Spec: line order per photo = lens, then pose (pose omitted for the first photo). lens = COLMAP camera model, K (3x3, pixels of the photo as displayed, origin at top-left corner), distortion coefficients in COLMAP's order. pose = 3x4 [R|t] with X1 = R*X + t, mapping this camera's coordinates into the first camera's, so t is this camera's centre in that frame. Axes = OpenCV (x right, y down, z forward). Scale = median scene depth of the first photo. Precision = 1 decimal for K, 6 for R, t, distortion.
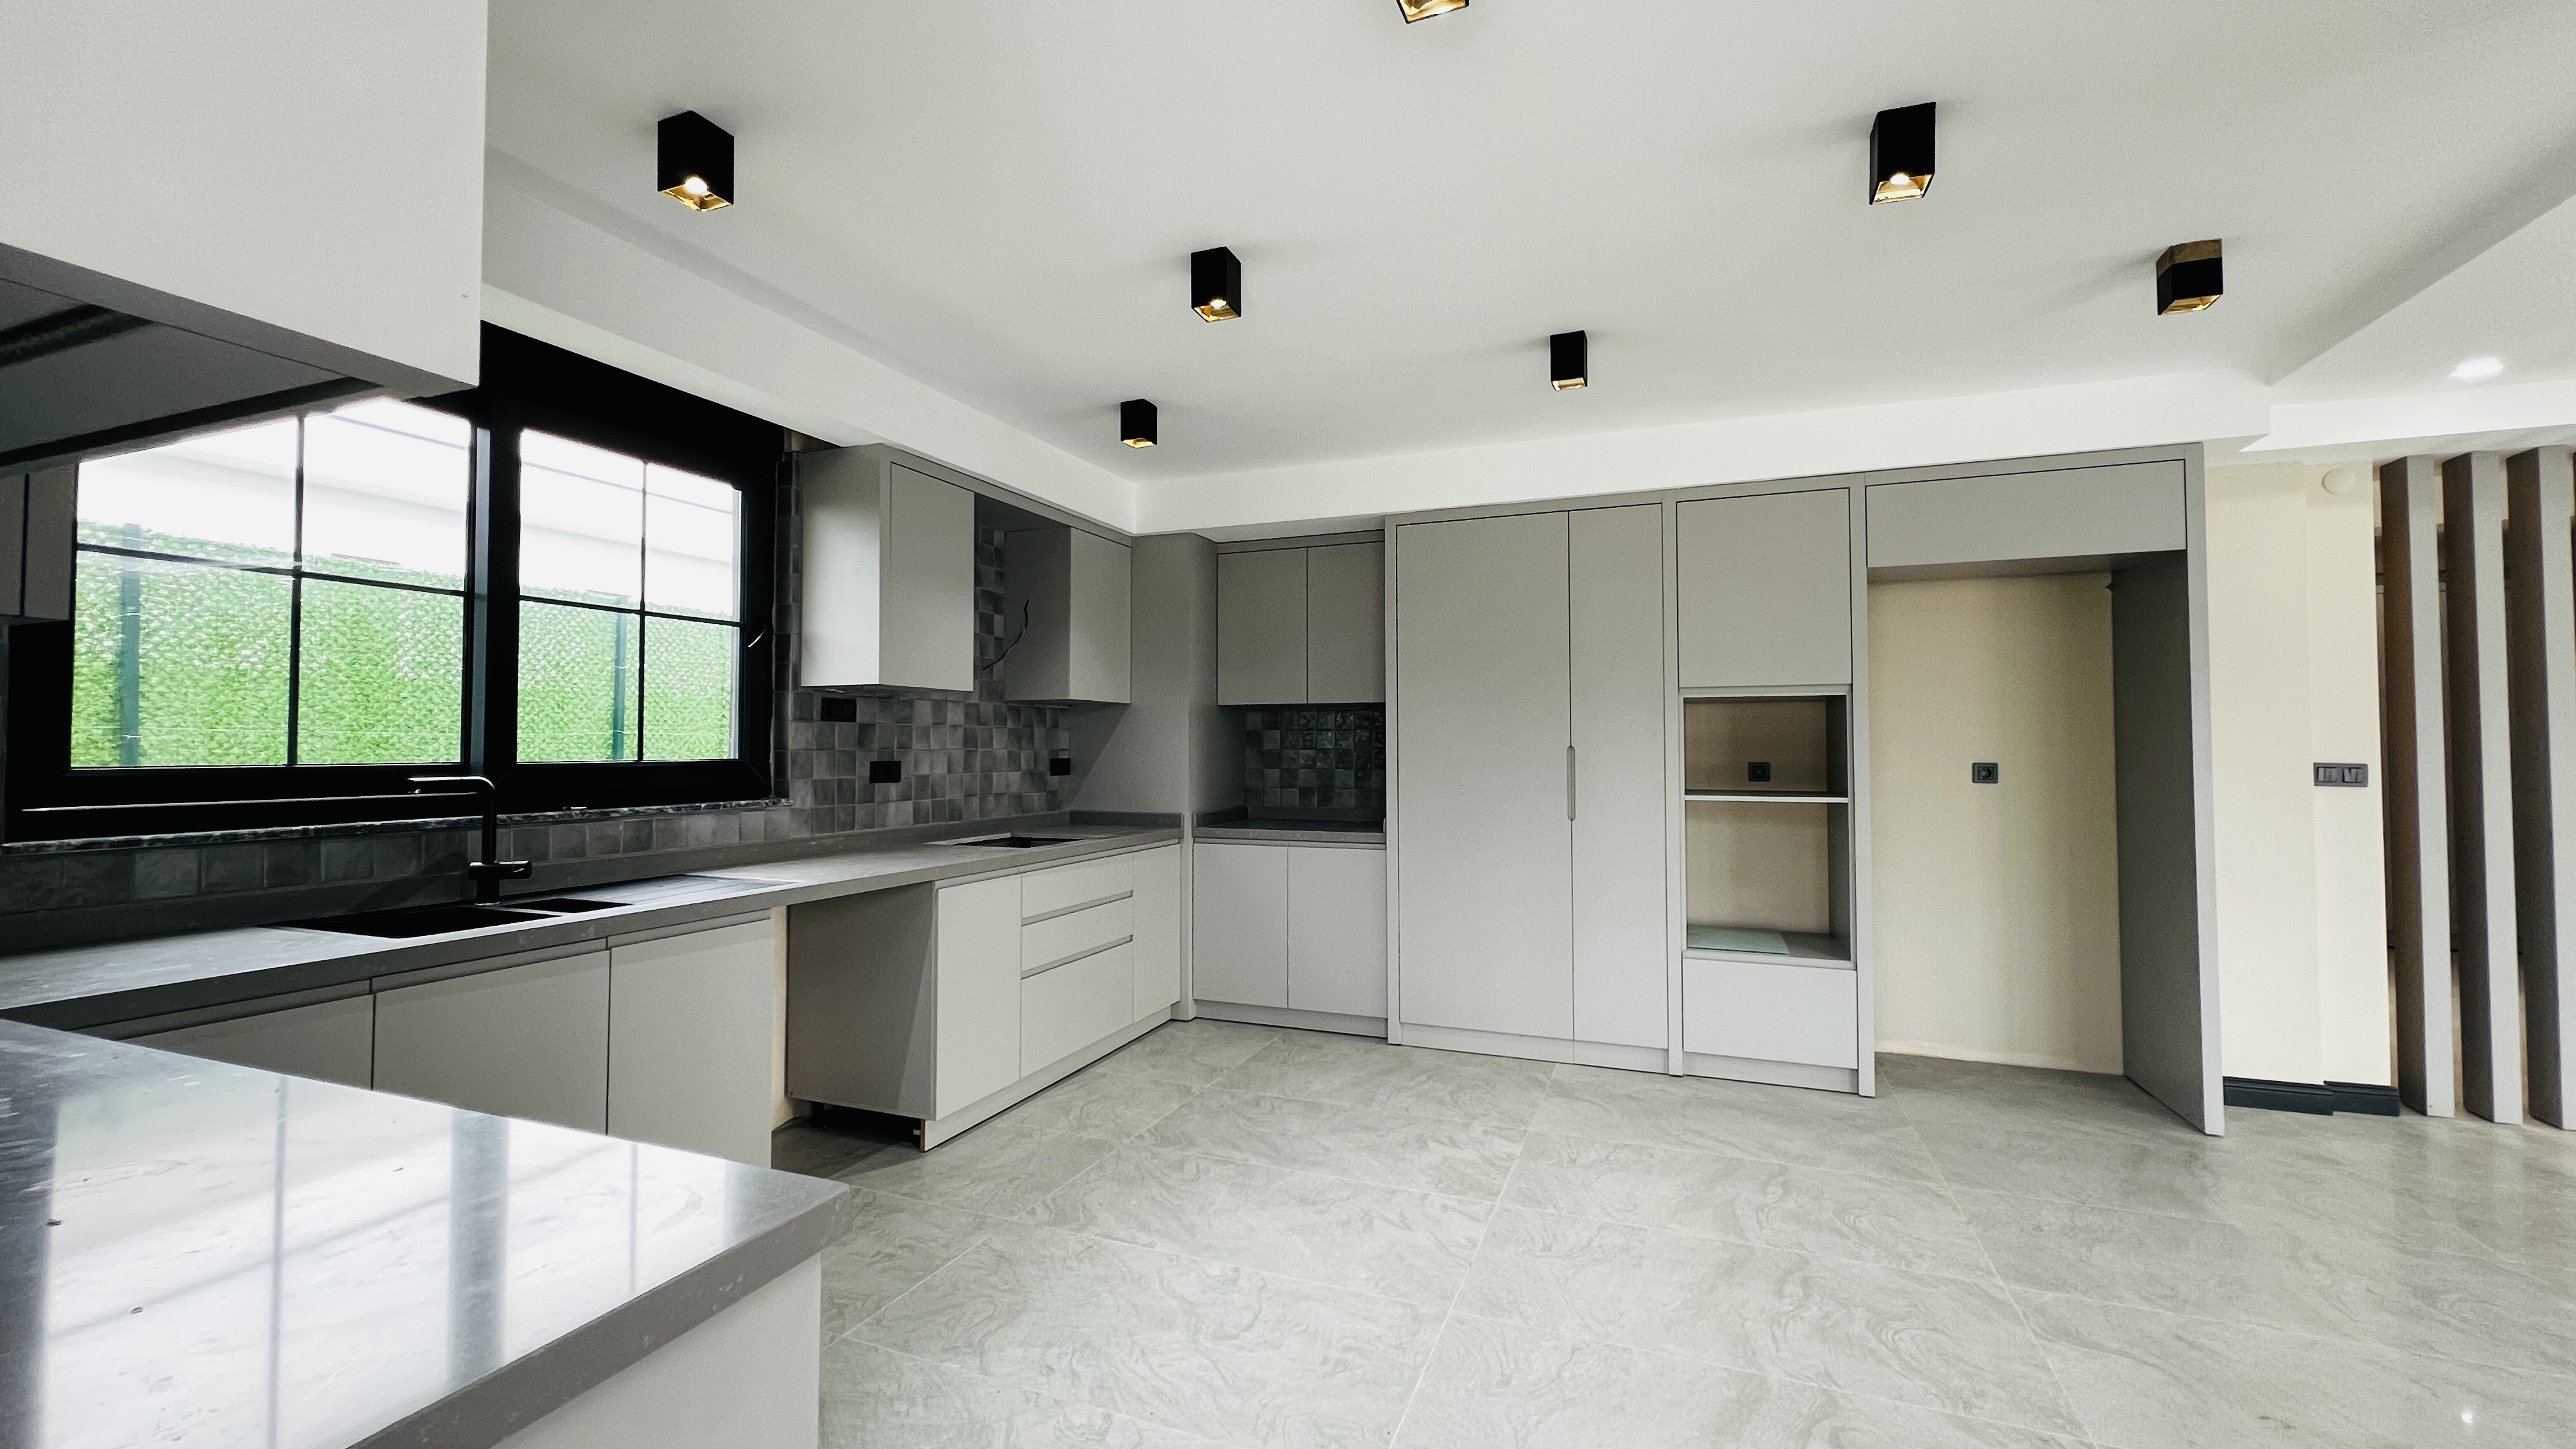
lens RADIAL K [[1031.0, 0, 1280.3], [0, 1031.0, 717.8], [0, 0, 1]] dist [0.001089, 0.000062]
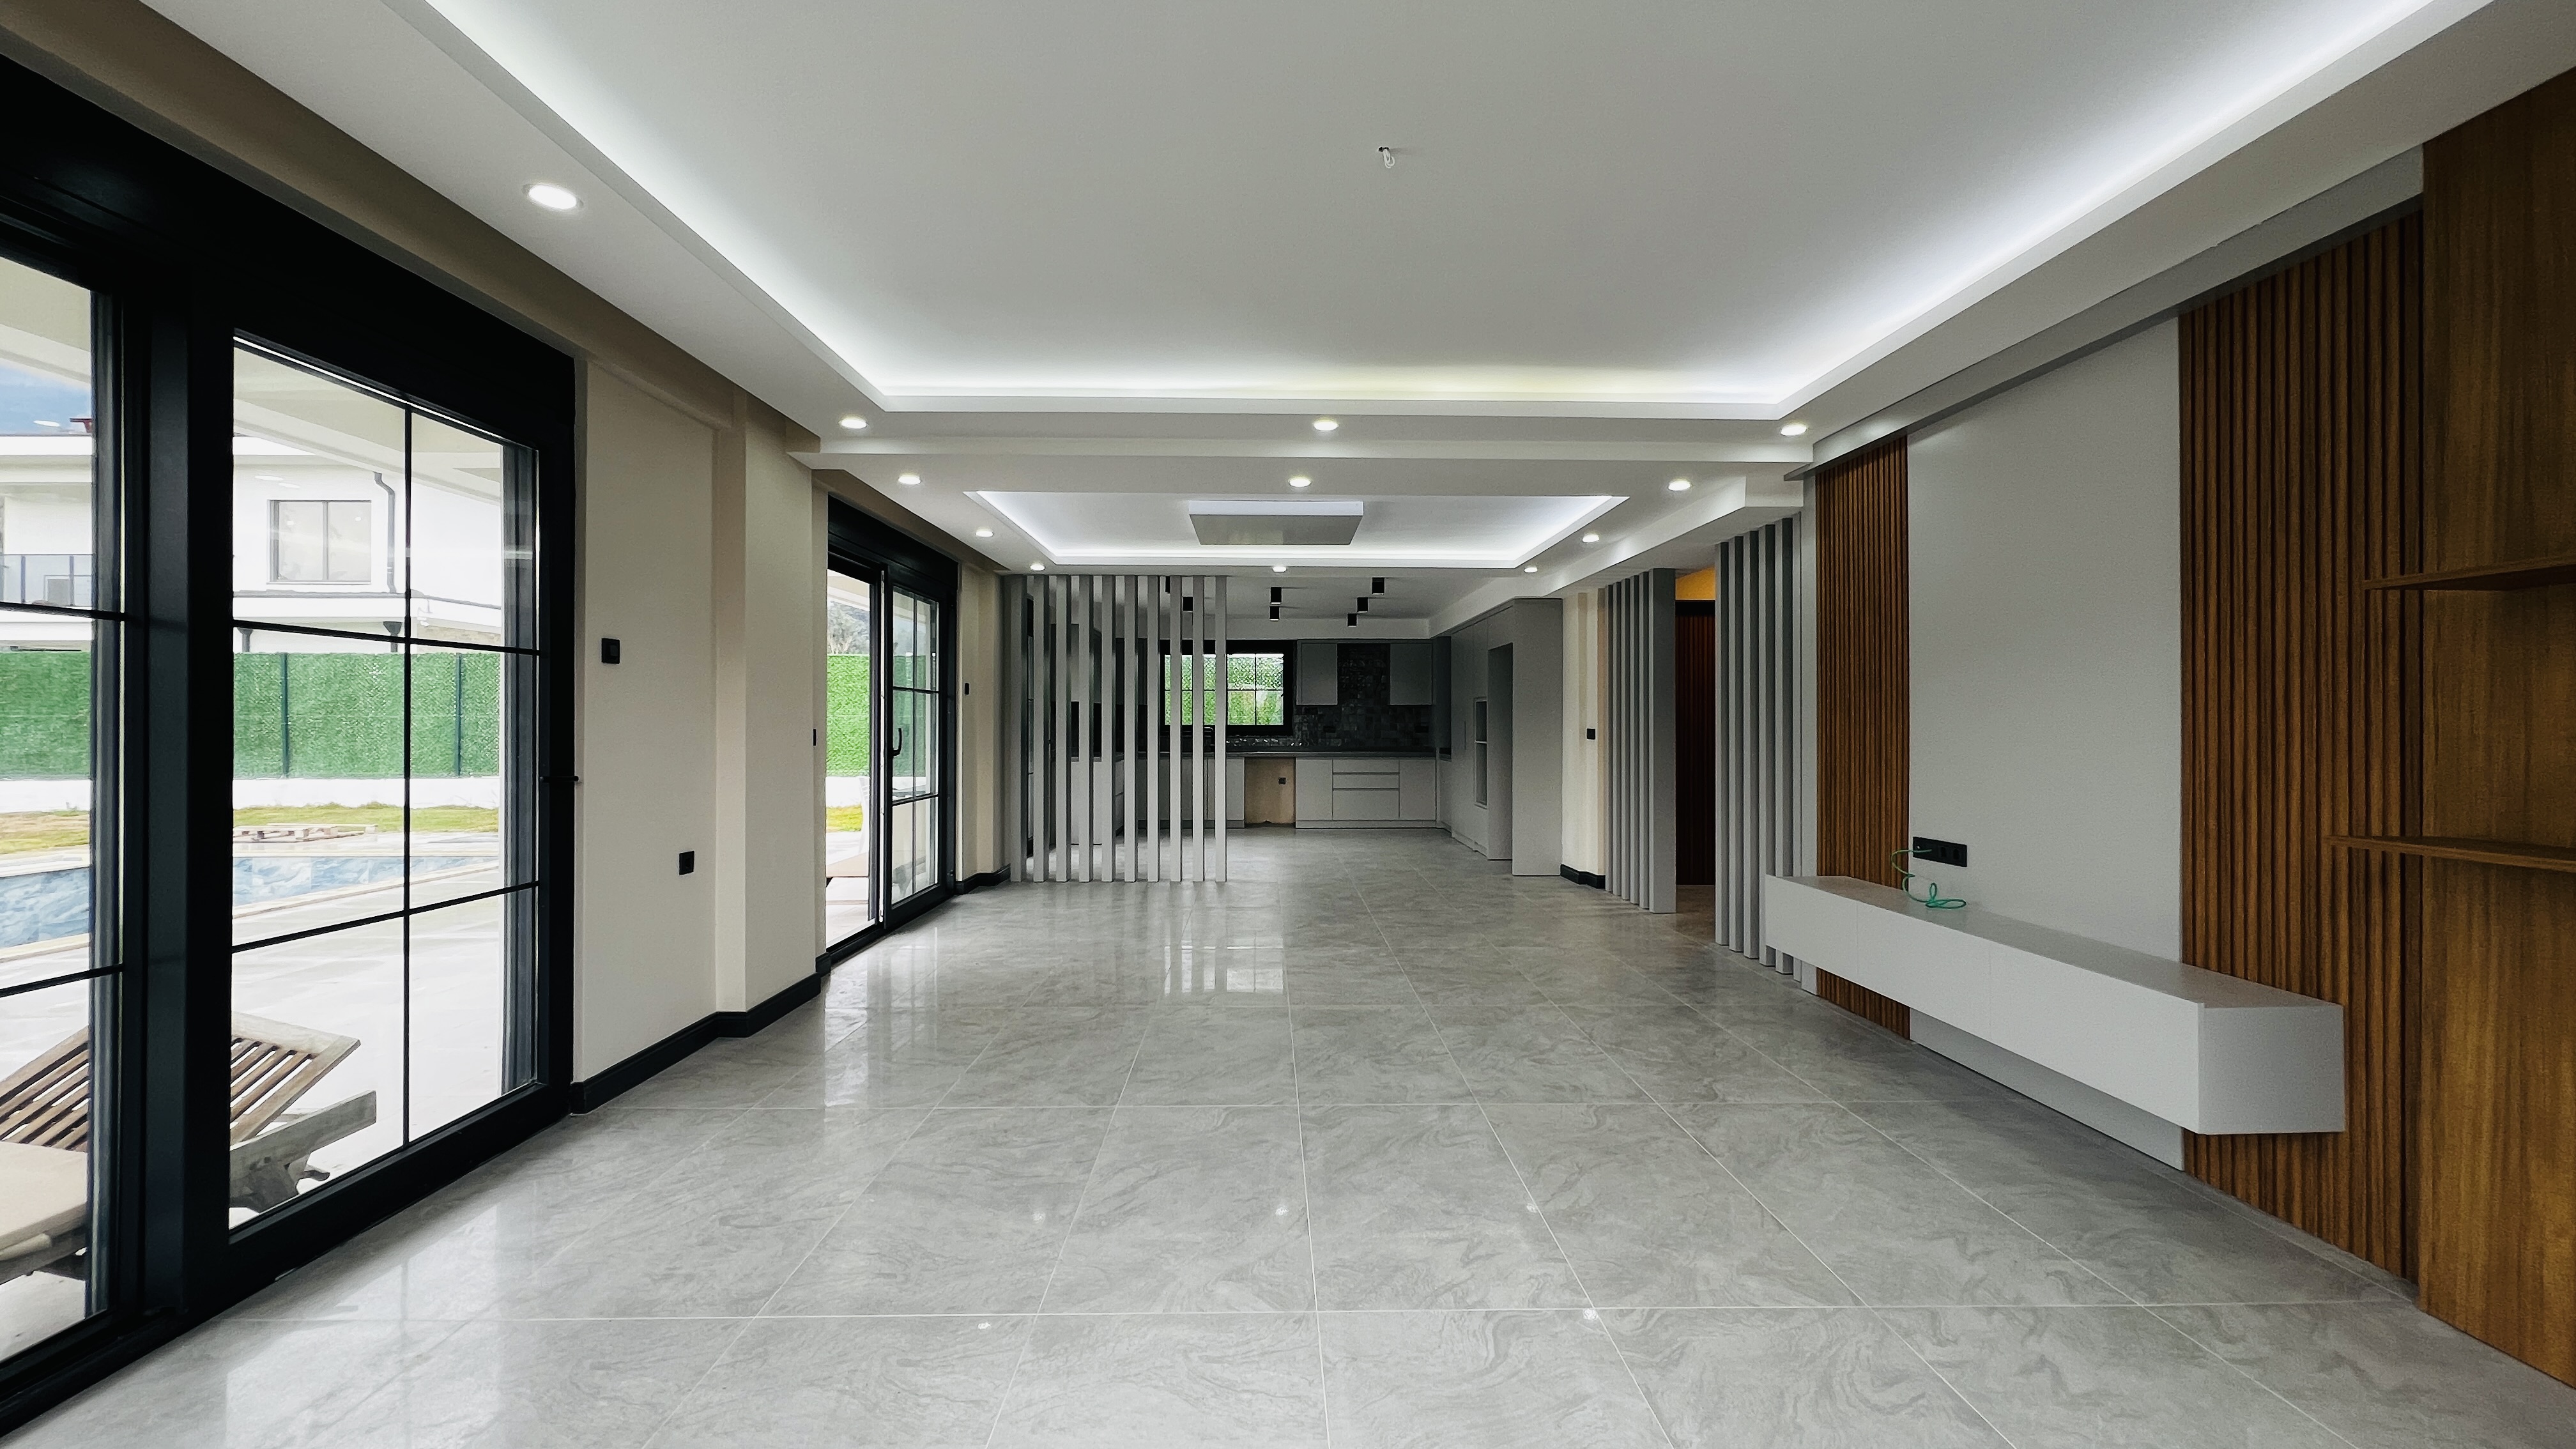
lens RADIAL K [[1022.3, 0, 1288.0], [0, 1022.3, 724.5], [0, 0, 1]] dist [-0.000914, -0.000018]
pose [[0.398220, 0.001334, -0.917289, 2.787755], [0.028624, 0.999494, 0.013879, -0.013778], [0.916843, -0.031783, 0.397980, -0.463285]]
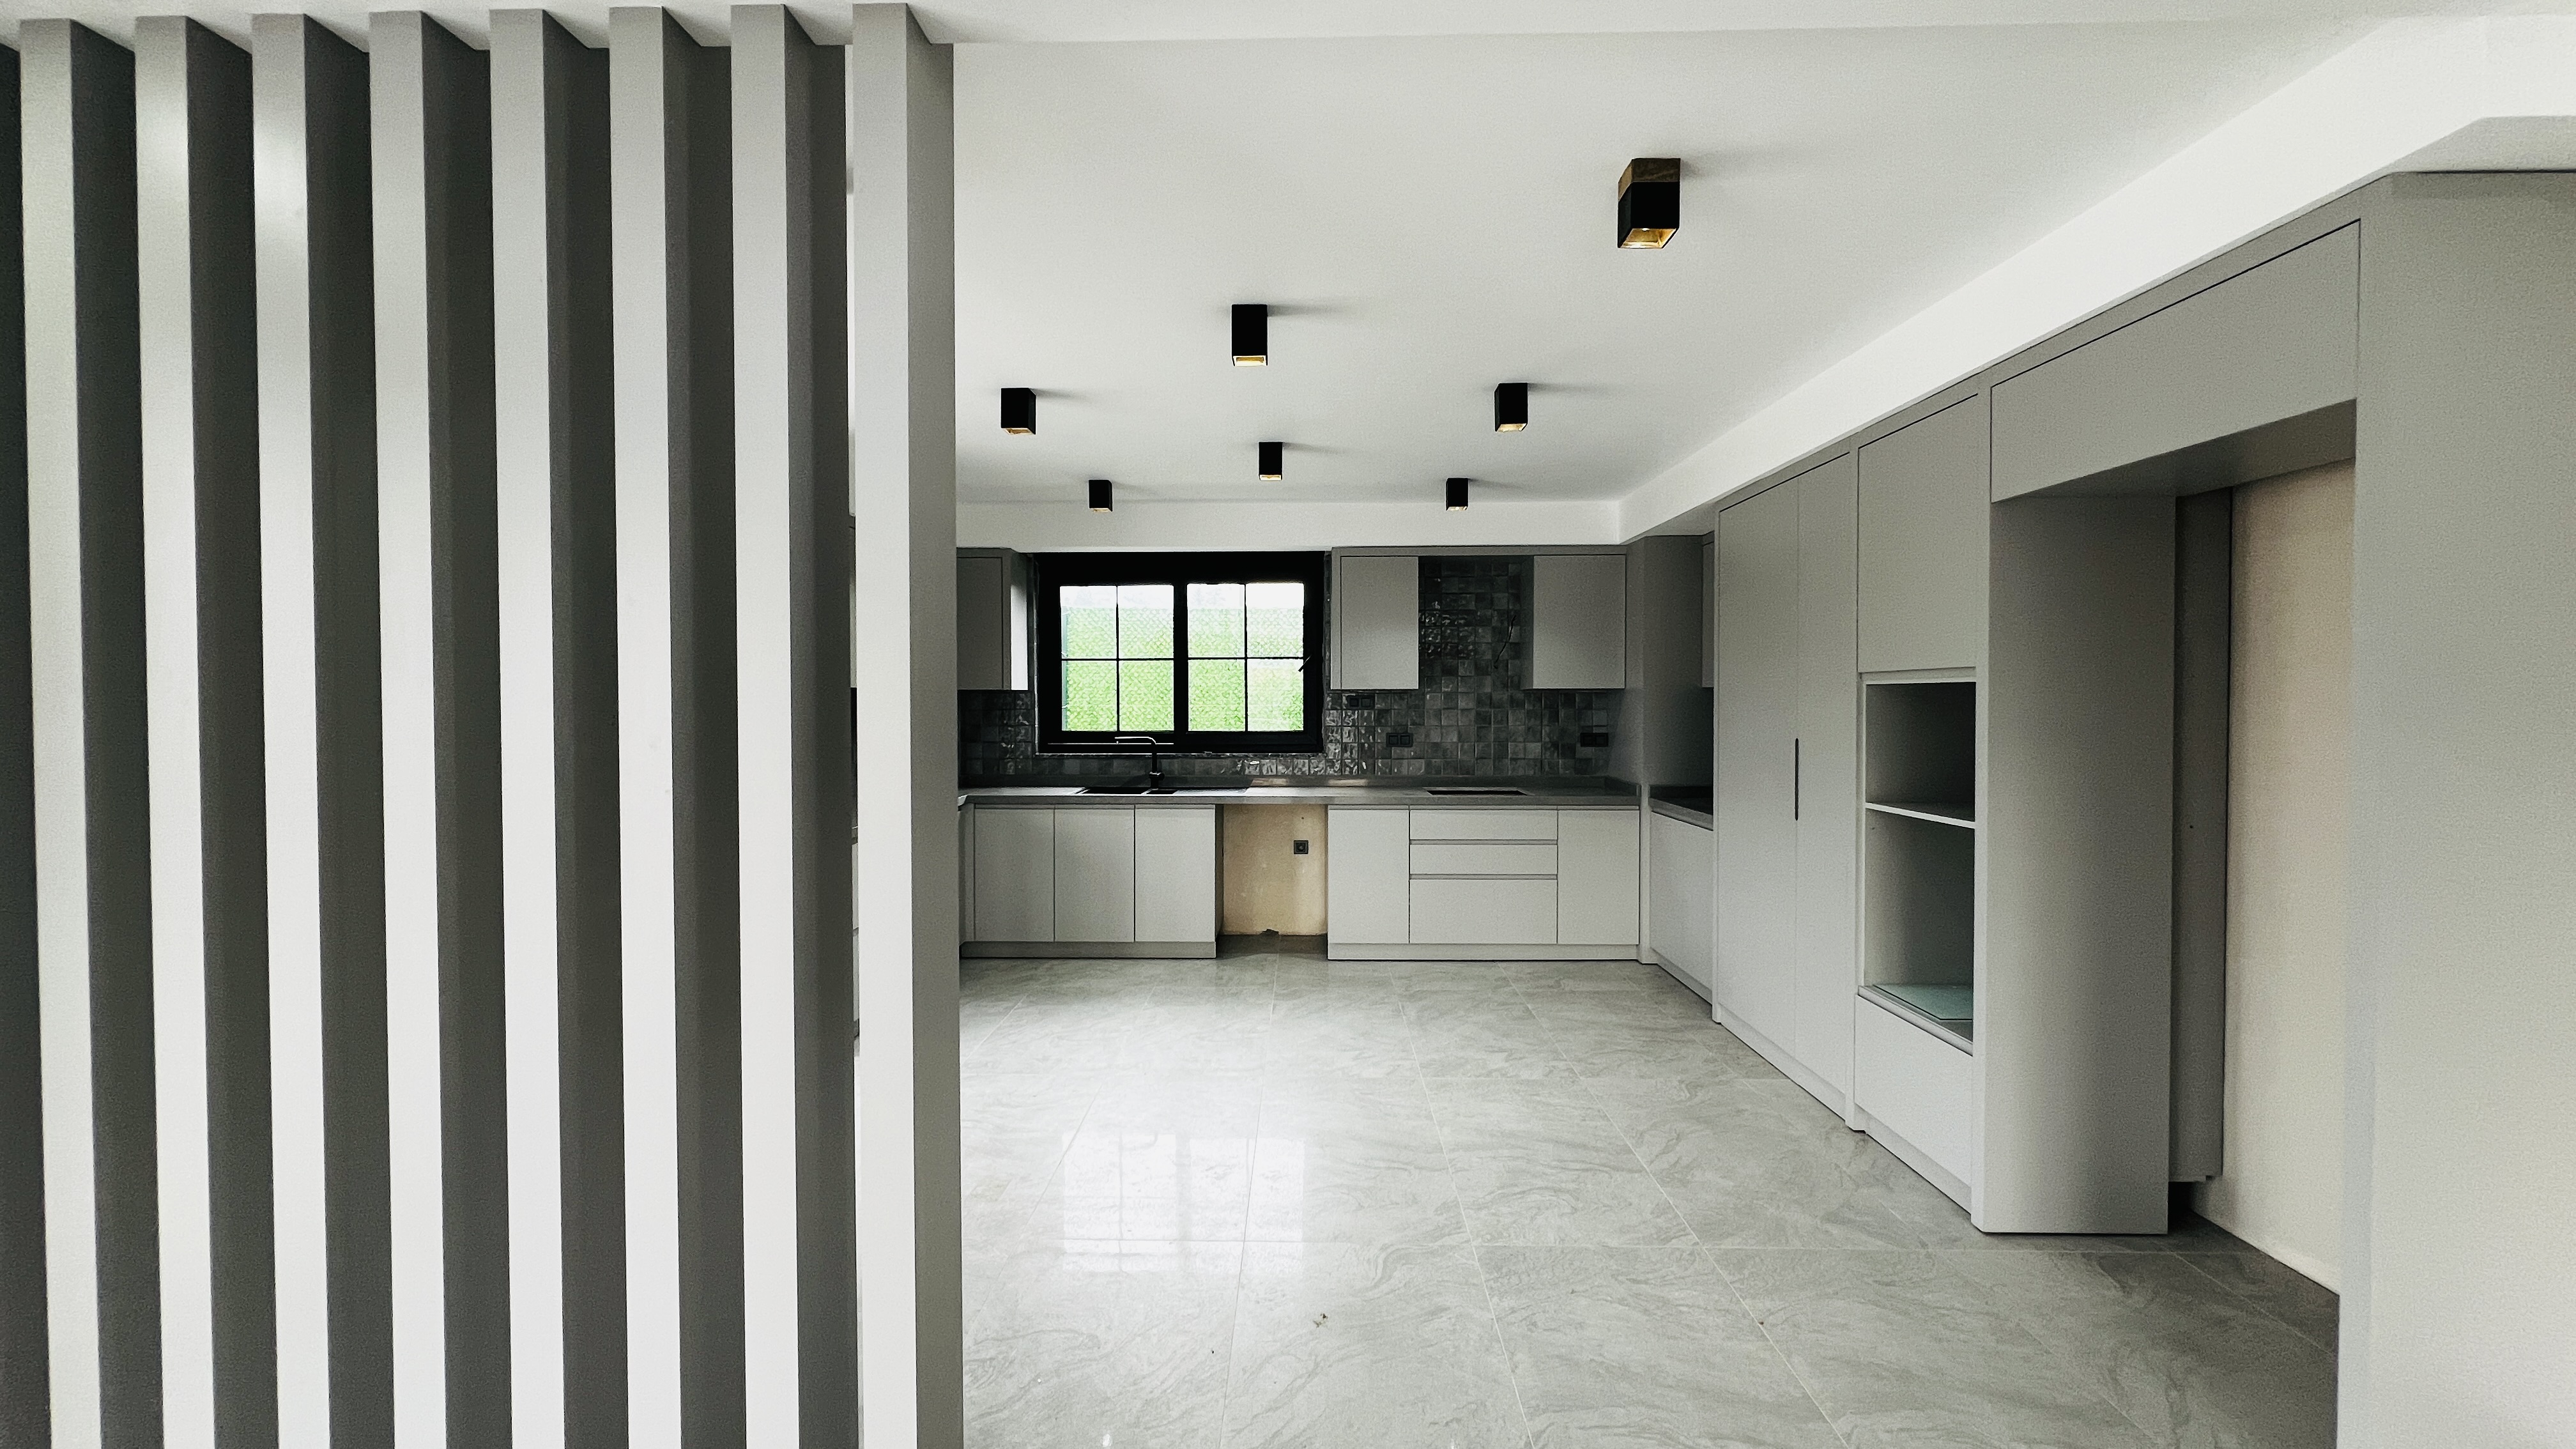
lens RADIAL K [[1031.0, 0, 1280.3], [0, 1031.0, 717.8], [0, 0, 1]] dist [0.001089, 0.000062]
pose [[0.346130, 0.015631, -0.938056, 1.125571], [0.029259, 0.999195, 0.027446, -0.032756], [0.937730, -0.036946, 0.345394, 0.305212]]
